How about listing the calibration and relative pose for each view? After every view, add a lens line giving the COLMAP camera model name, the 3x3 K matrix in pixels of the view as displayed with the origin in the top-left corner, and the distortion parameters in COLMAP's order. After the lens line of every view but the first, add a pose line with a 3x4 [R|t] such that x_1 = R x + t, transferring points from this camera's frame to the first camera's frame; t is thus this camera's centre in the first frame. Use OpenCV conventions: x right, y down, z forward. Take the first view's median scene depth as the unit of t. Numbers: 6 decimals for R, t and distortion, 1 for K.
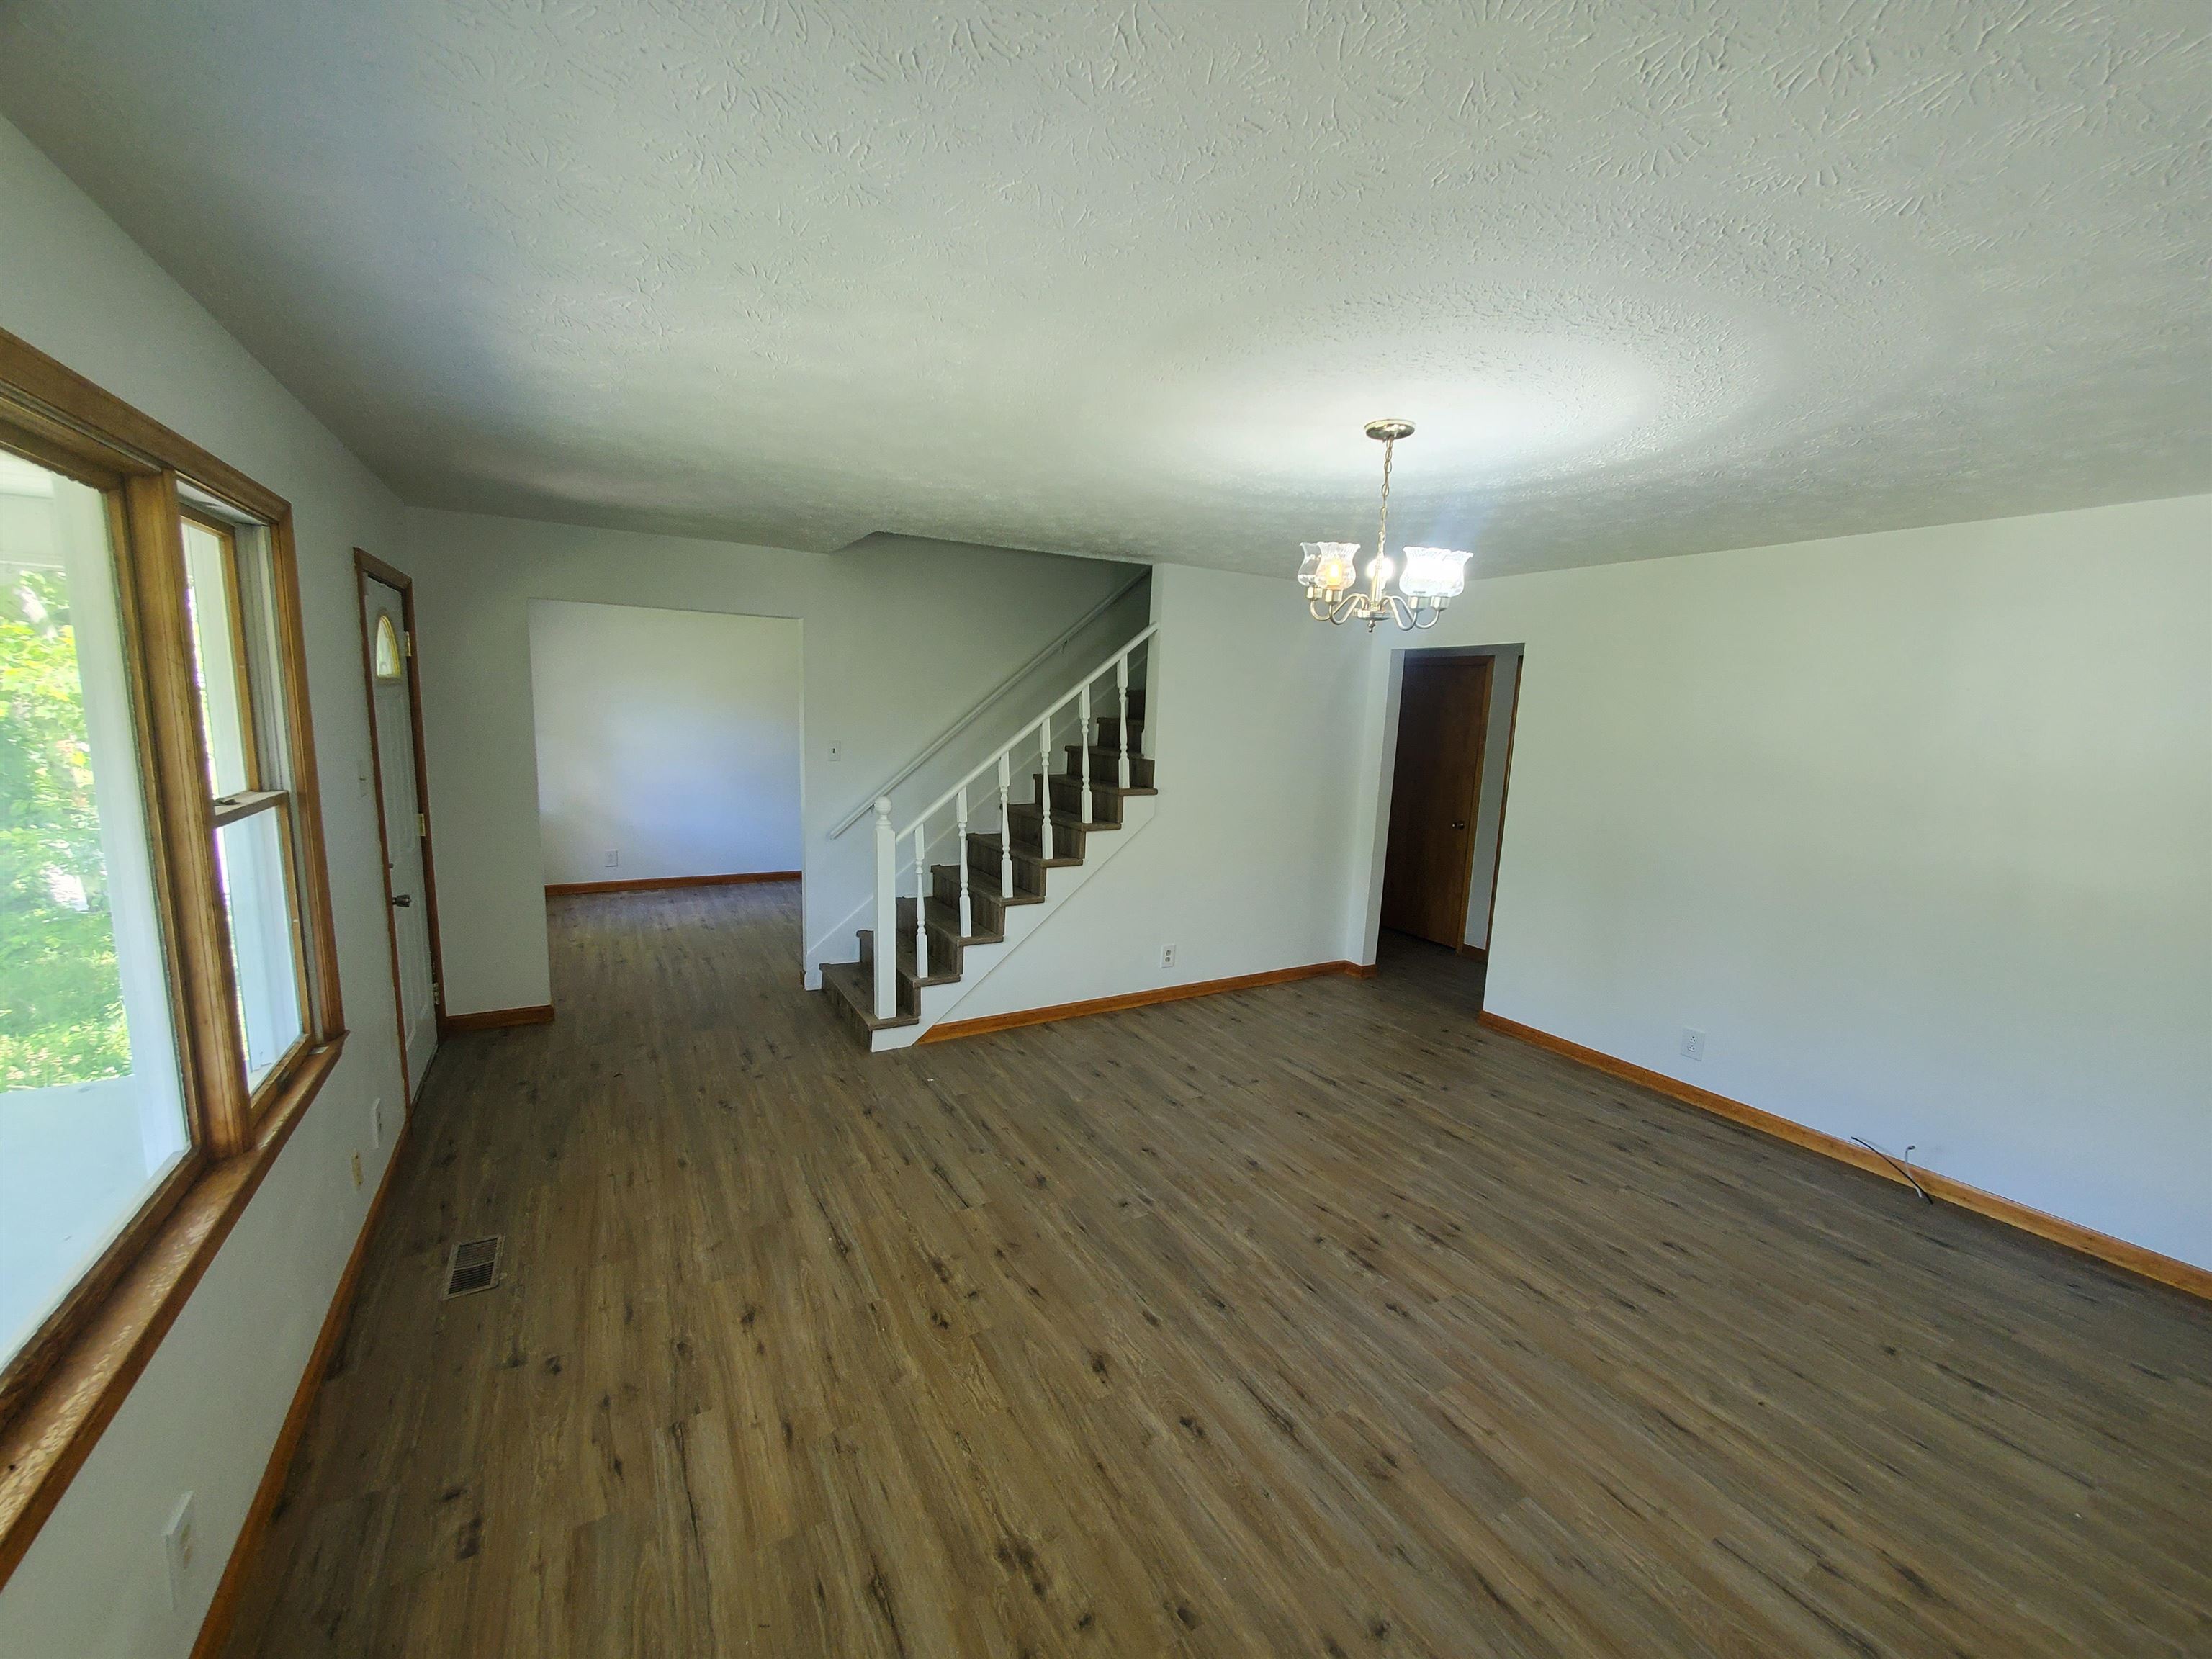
lens RADIAL K [[881.5, 0, 1101.0], [0, 881.5, 829.1], [0, 0, 1]] dist [-0.003919, -0.000279]
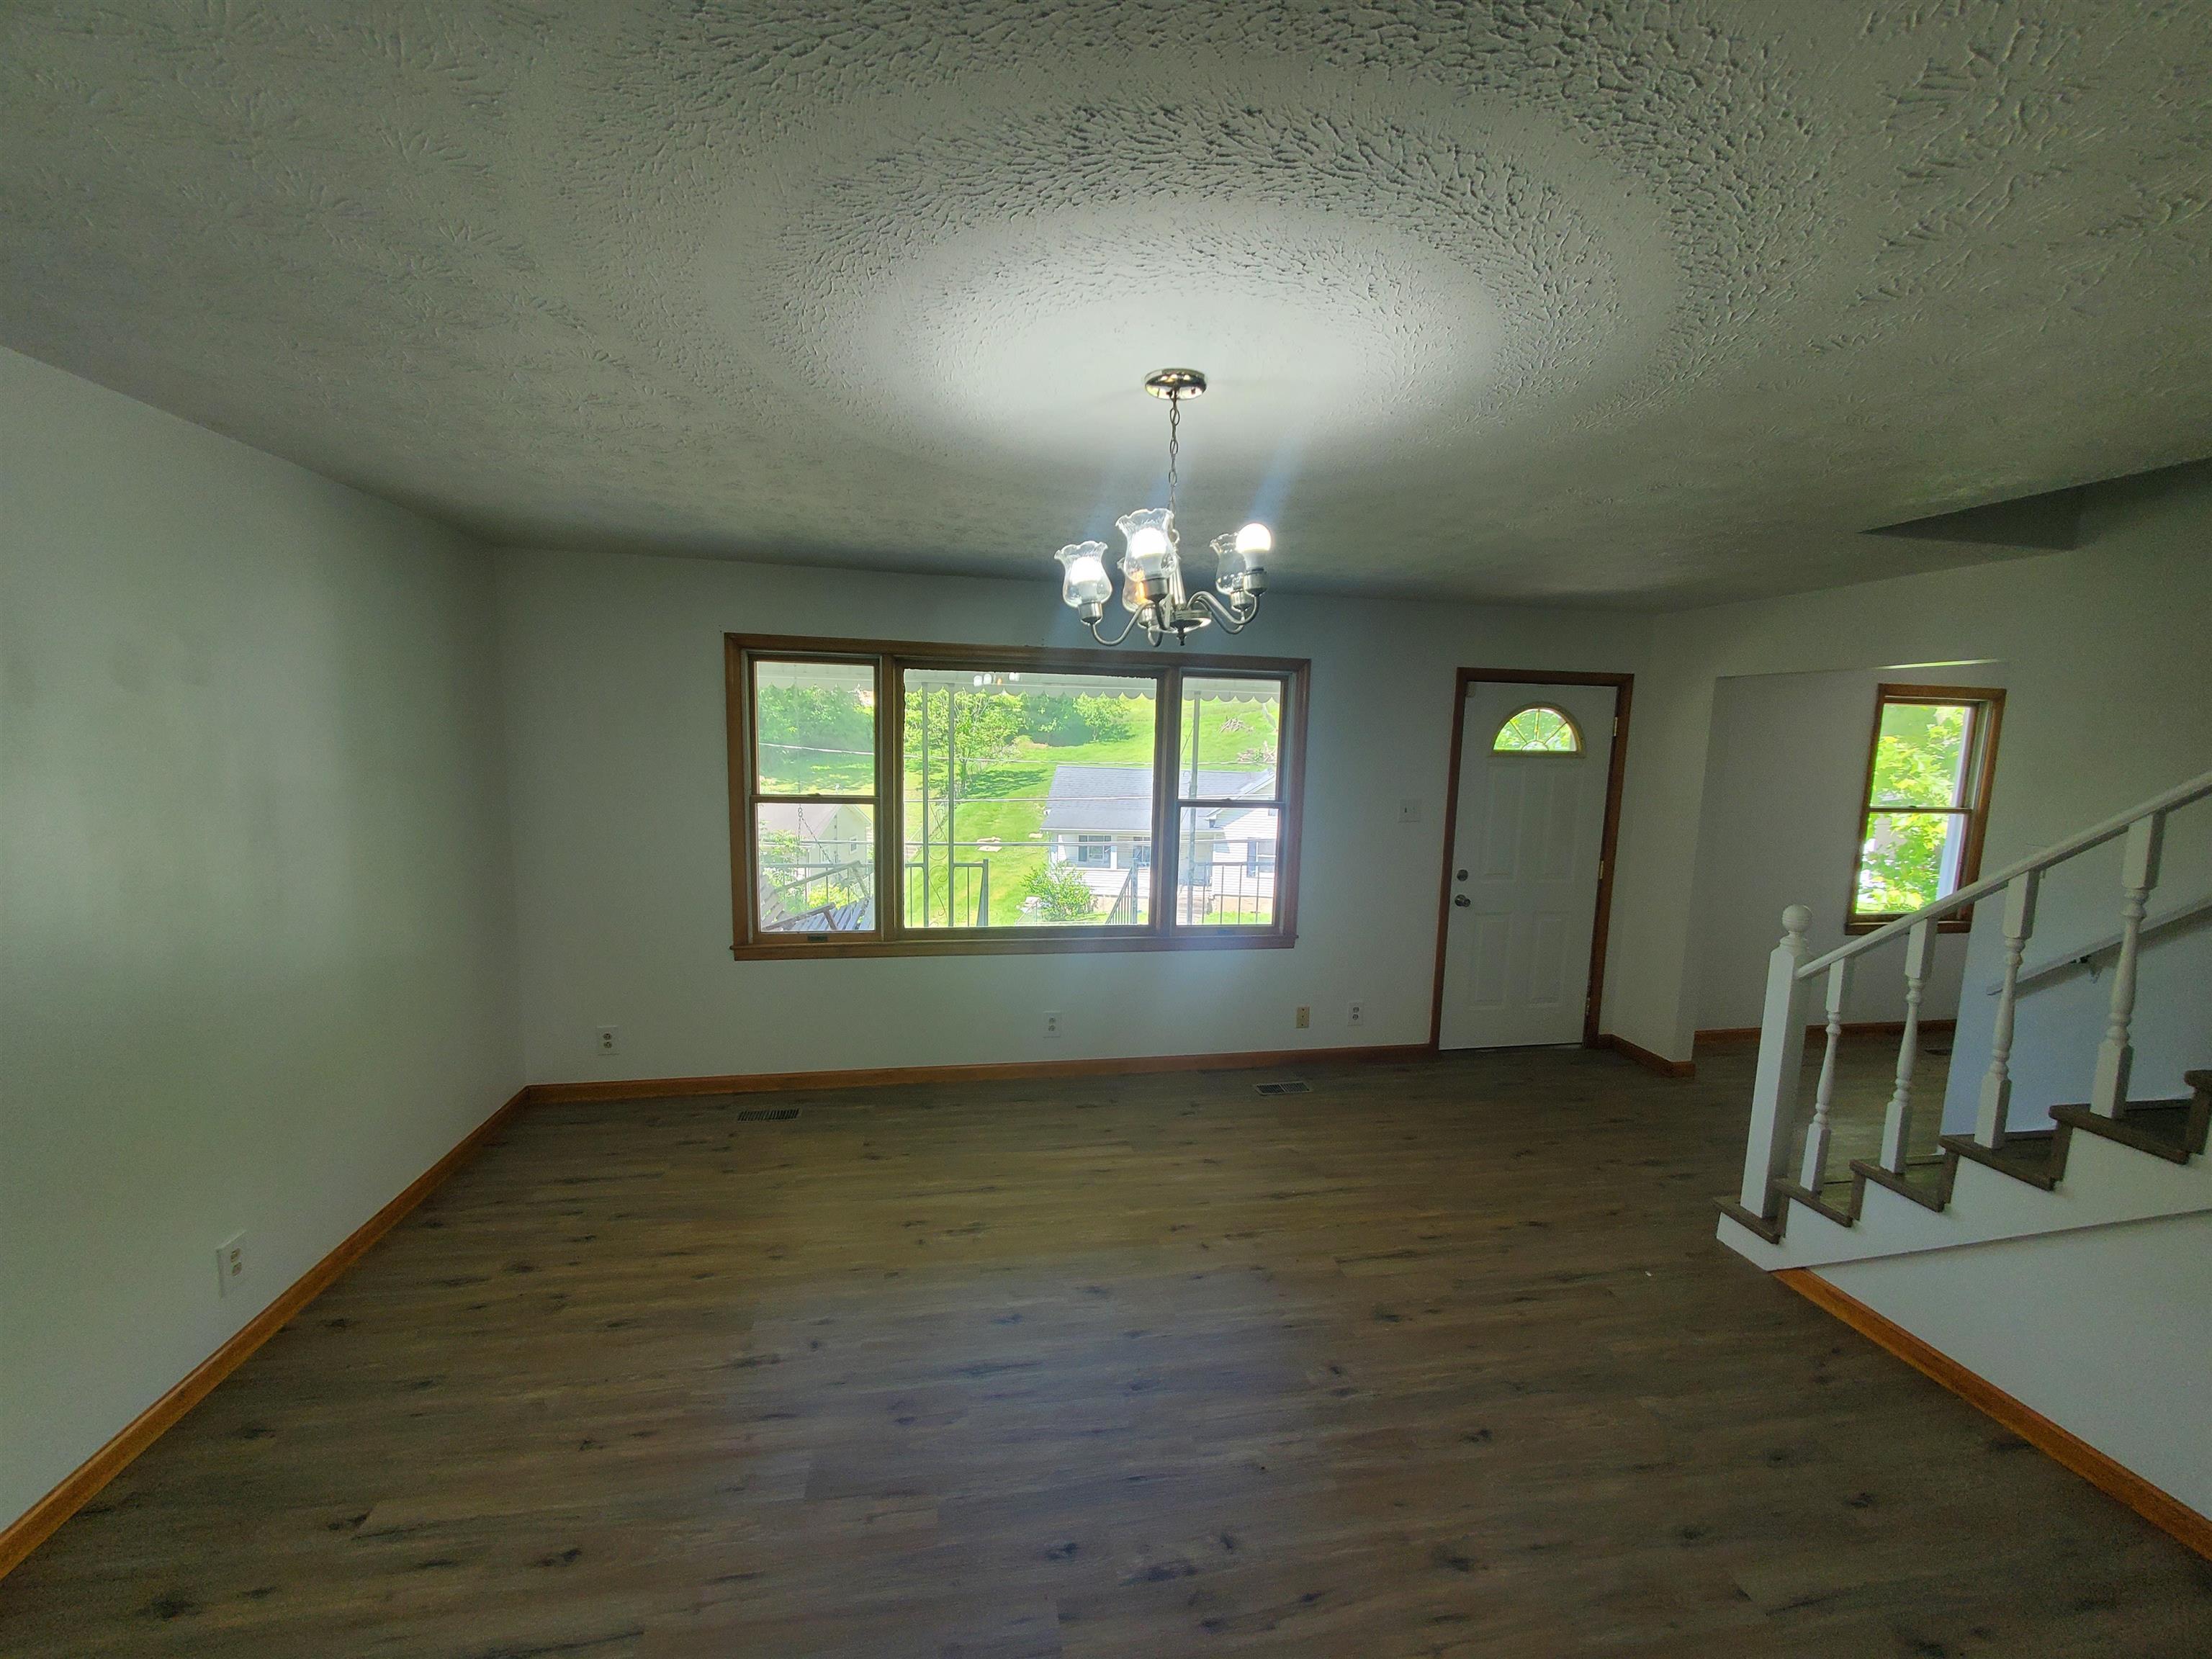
lens RADIAL K [[881.5, 0, 1103.4], [0, 881.5, 839.3], [0, 0, 1]] dist [-0.003919, -0.000279]
pose [[-0.339832, 0.071152, -0.937791, 0.893349], [-0.174774, 0.974987, 0.137308, -0.131153], [0.924104, 0.210564, -0.318897, 1.046396]]
